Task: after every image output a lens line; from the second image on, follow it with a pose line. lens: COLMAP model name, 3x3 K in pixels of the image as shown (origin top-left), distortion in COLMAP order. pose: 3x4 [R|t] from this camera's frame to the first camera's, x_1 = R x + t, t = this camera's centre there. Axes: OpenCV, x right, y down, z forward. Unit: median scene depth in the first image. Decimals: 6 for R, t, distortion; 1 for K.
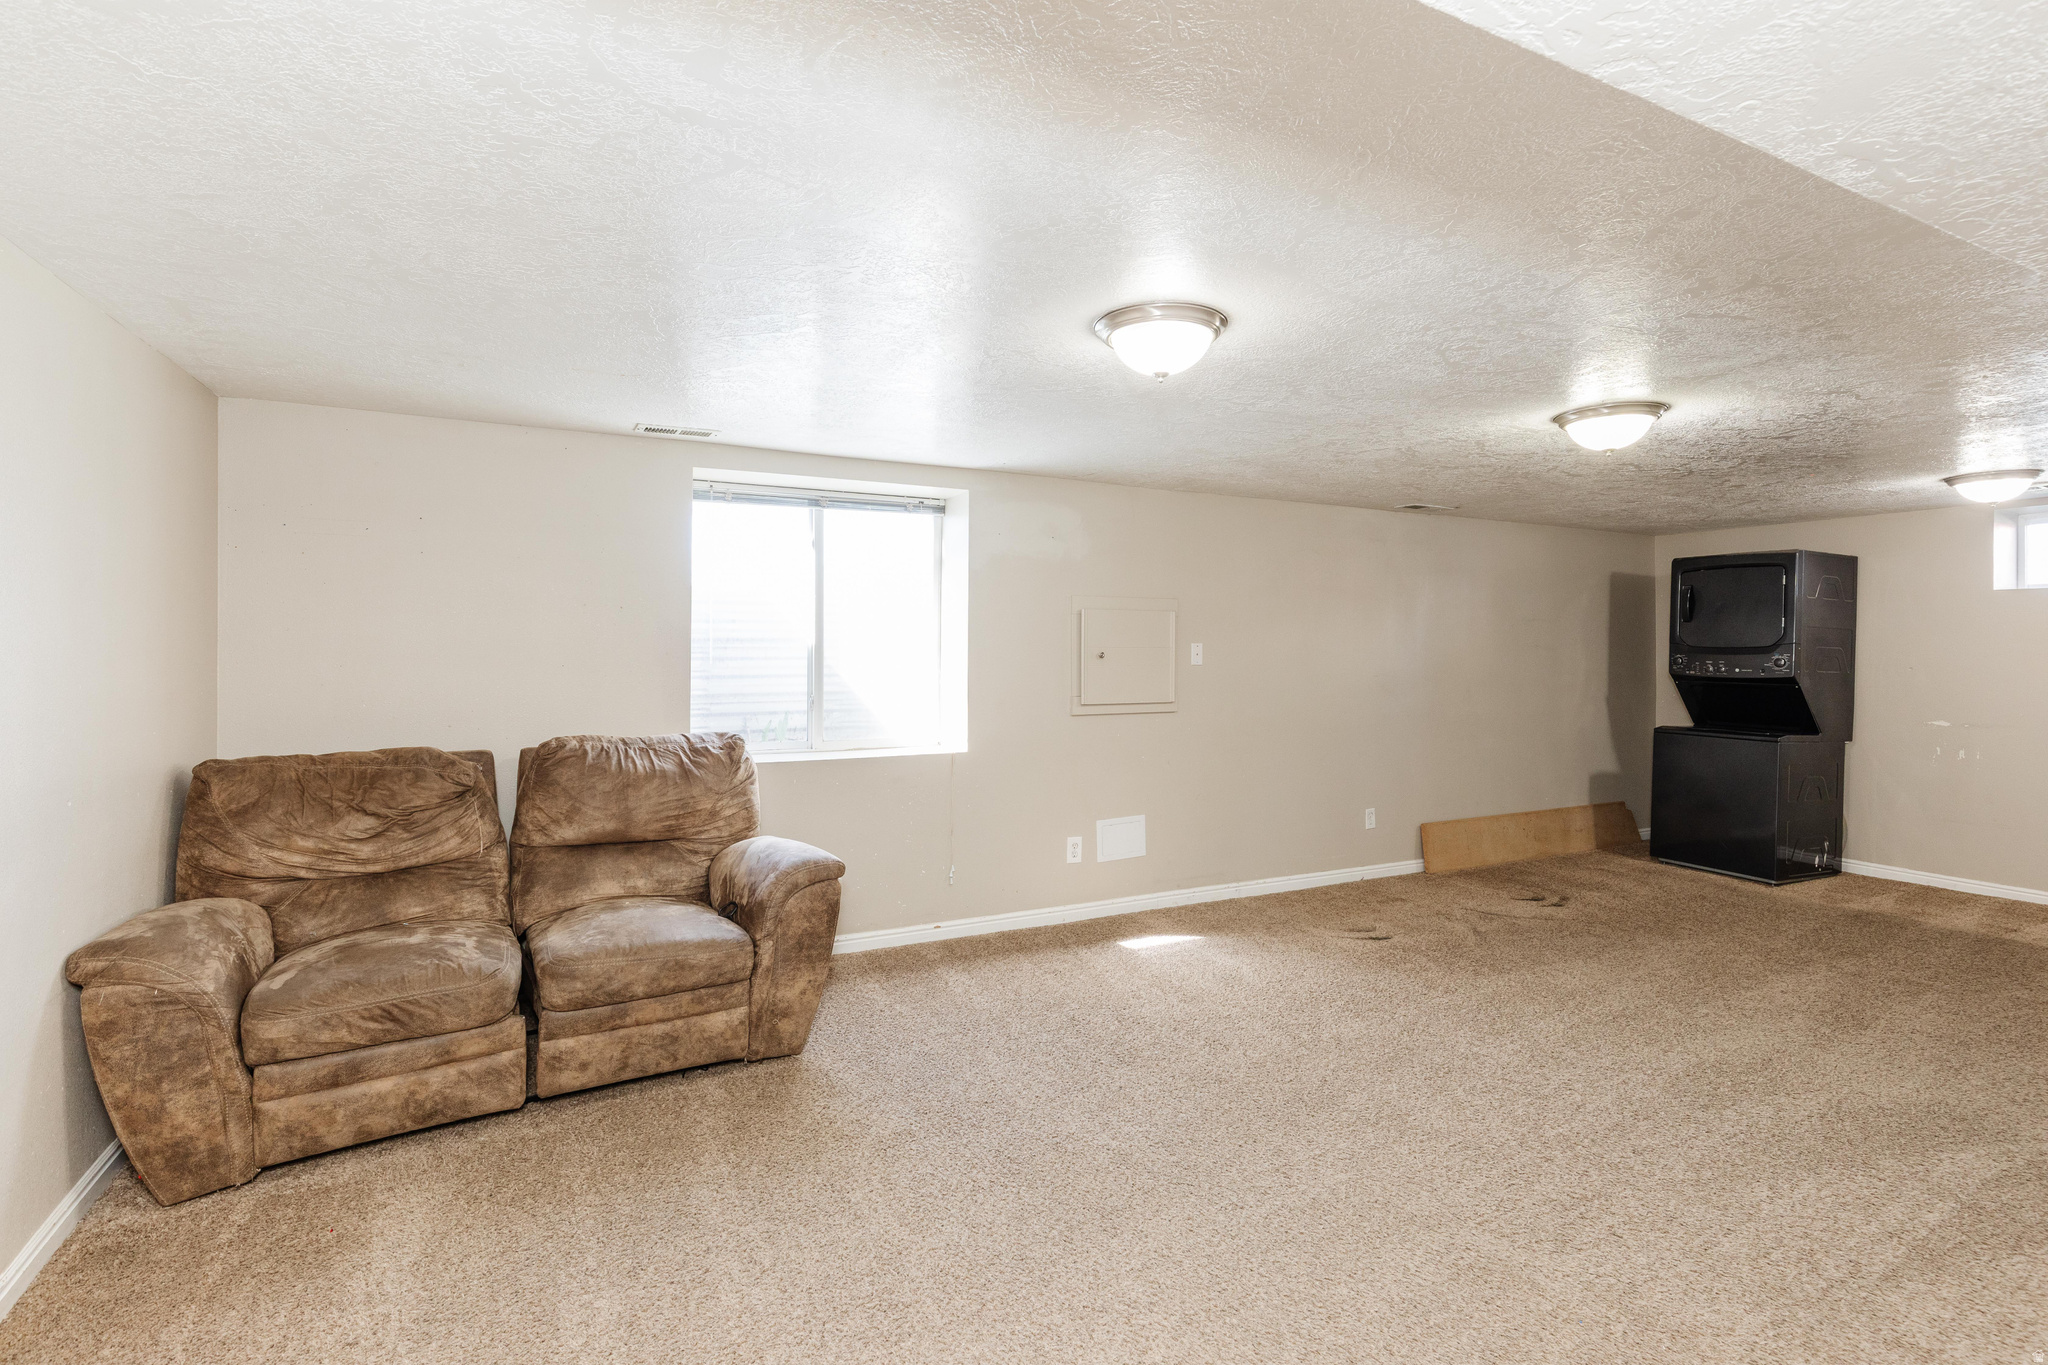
lens RADIAL K [[947.4, 0, 1018.4], [0, 947.4, 667.5], [0, 0, 1]] dist [0.003849, -0.001075]
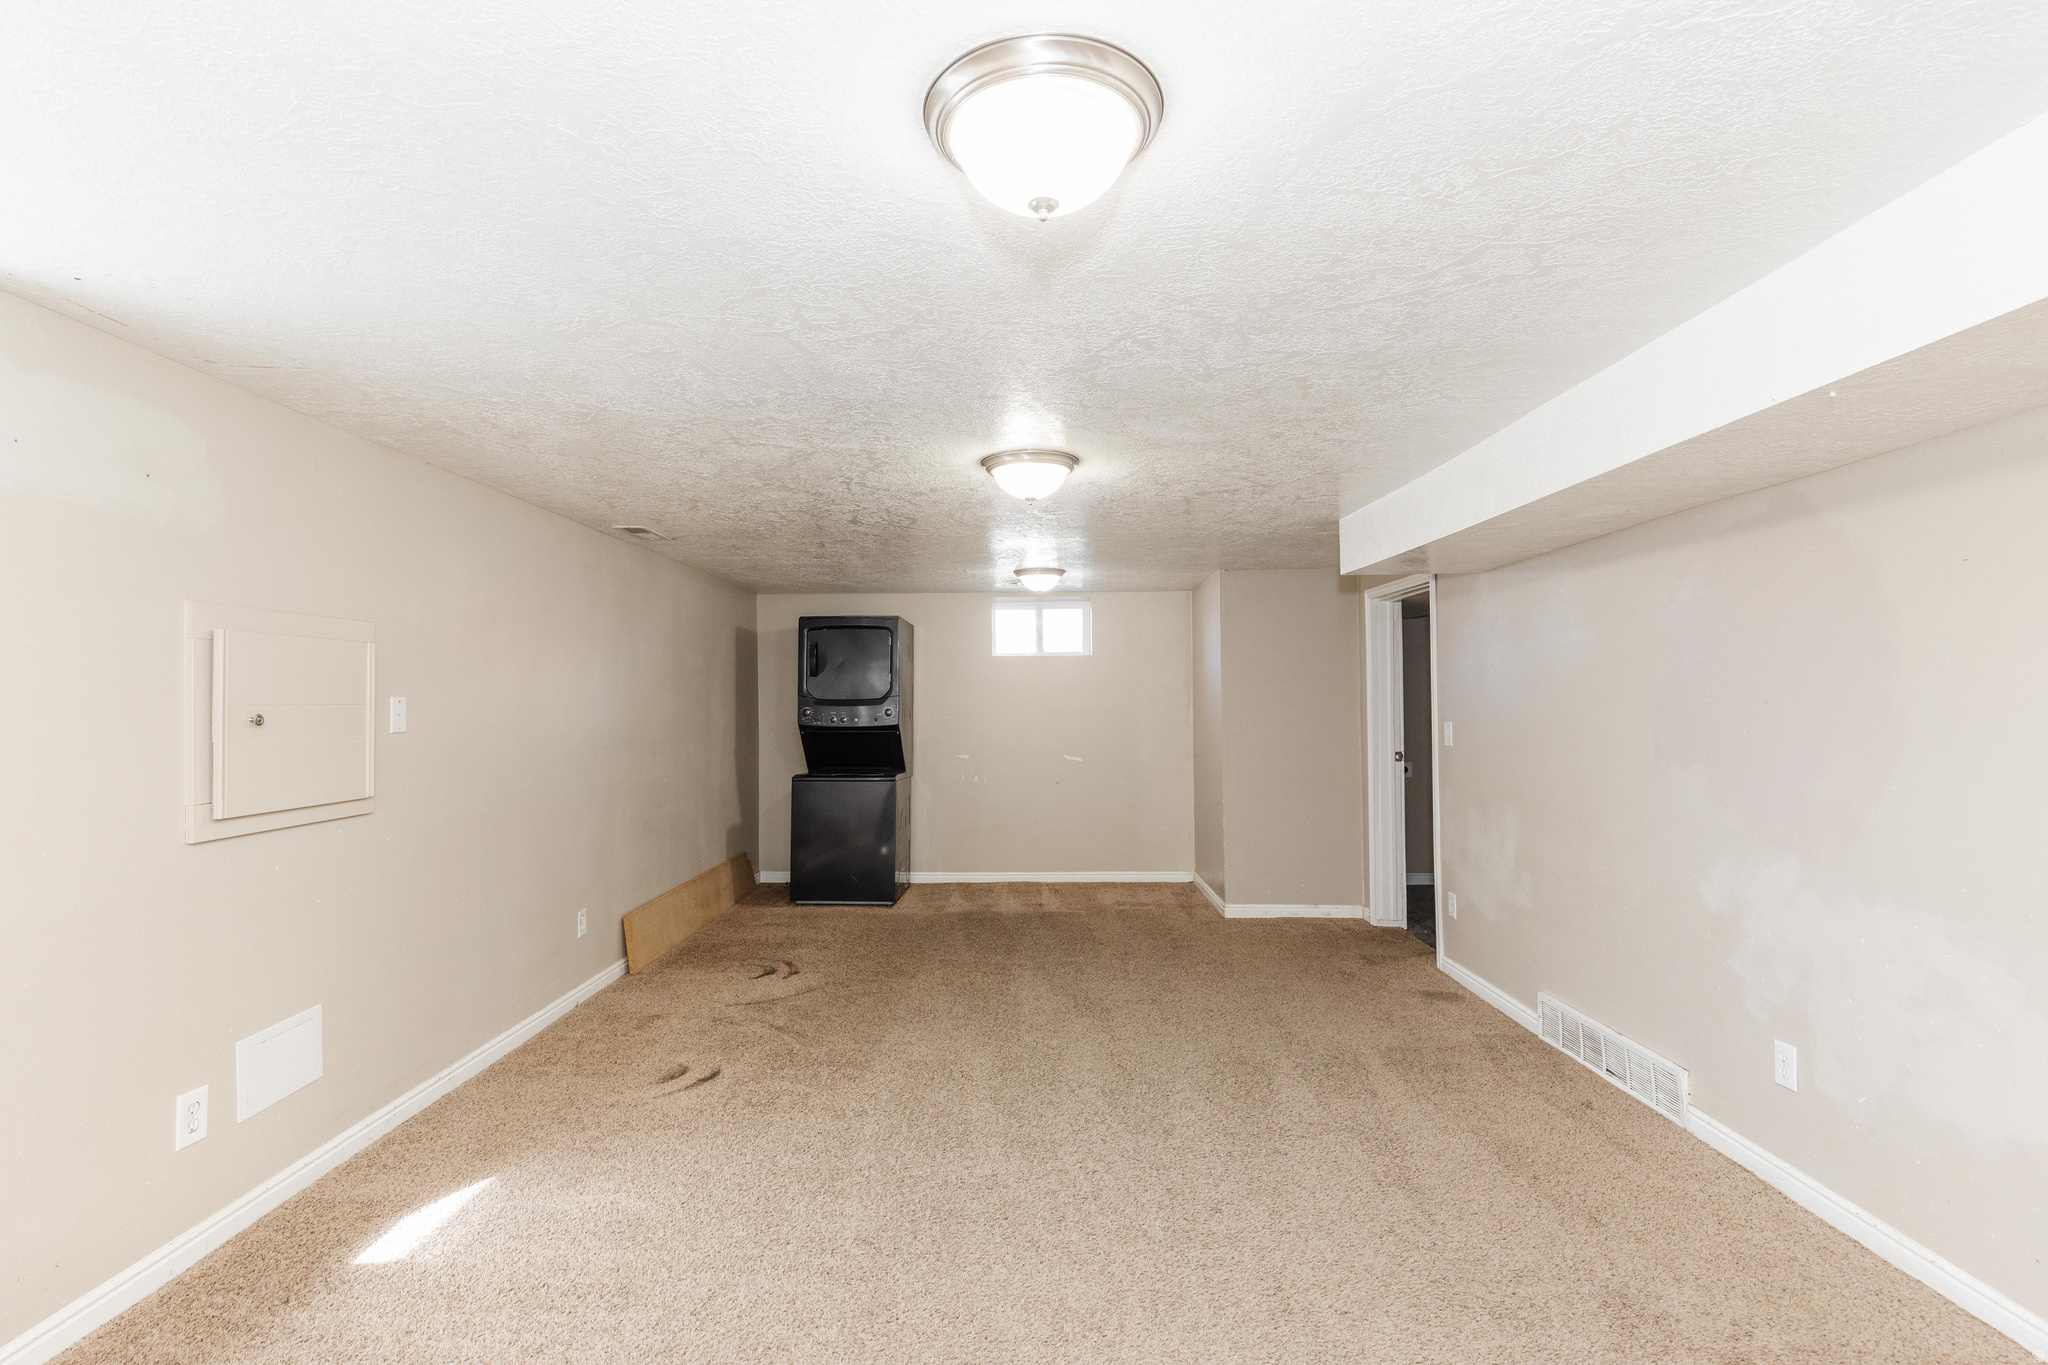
lens RADIAL K [[947.4, 0, 1020.2], [0, 947.4, 696.3], [0, 0, 1]] dist [0.003849, -0.001075]
pose [[0.474255, -0.003142, 0.880382, -0.169155], [0.026077, 0.999605, -0.010480, -0.009847], [-0.880001, 0.027927, 0.474150, 0.376267]]
